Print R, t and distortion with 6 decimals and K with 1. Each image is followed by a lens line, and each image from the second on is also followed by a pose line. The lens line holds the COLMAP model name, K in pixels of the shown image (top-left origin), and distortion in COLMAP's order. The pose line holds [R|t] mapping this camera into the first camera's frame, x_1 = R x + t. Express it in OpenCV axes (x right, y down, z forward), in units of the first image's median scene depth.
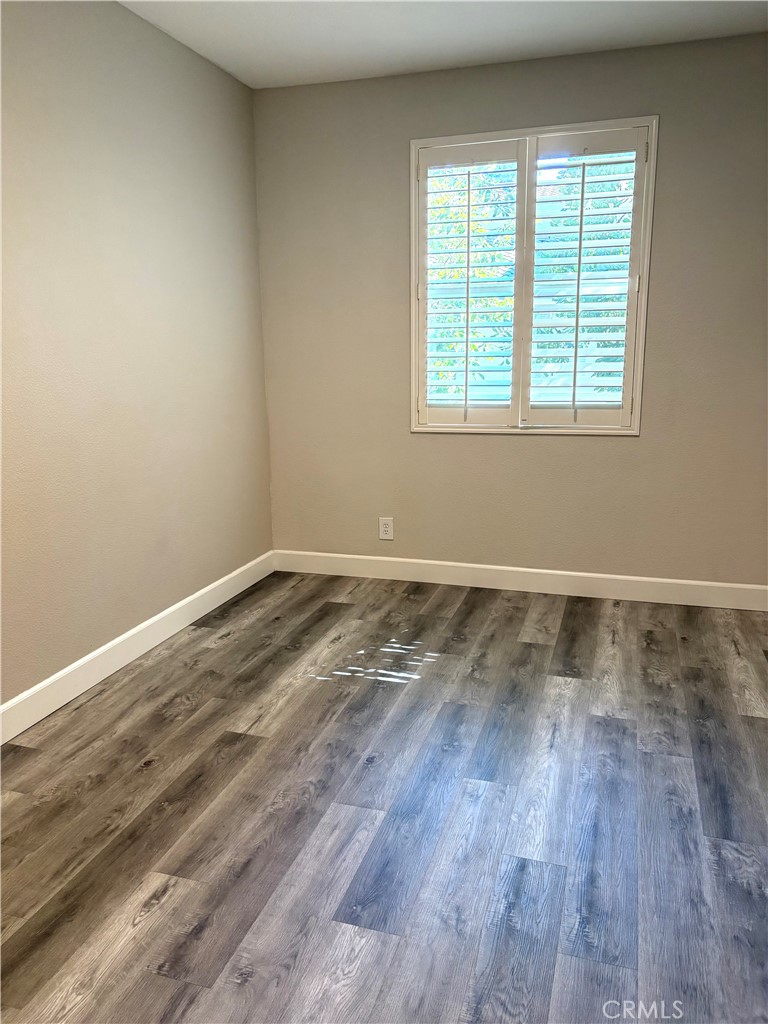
lens RADIAL K [[790.5, 0, 384.0], [0, 790.5, 511.5], [0, 0, 1]] dist [0.061187, -0.063815]
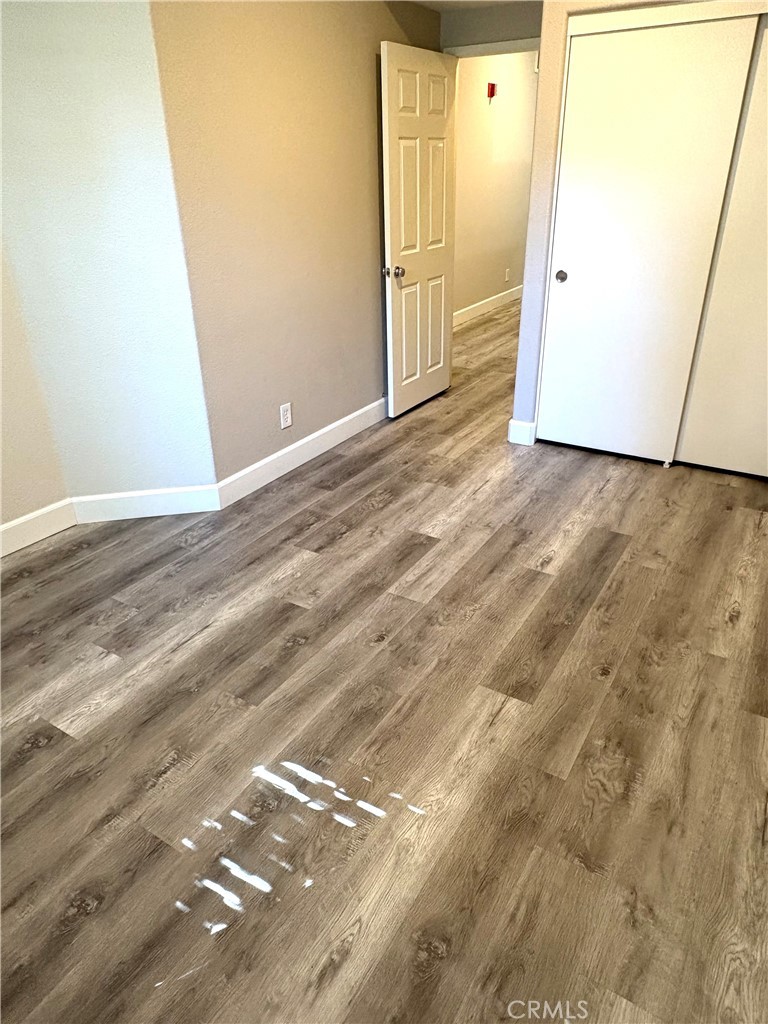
lens RADIAL K [[669.9, 0, 388.4], [0, 669.9, 513.5], [0, 0, 1]] dist [0.019144, 0.003801]
pose [[-0.969112, -0.087085, 0.230732, -0.213956], [0.081190, 0.770768, 0.631921, -0.362162], [-0.232872, 0.631136, -0.739891, 1.539781]]
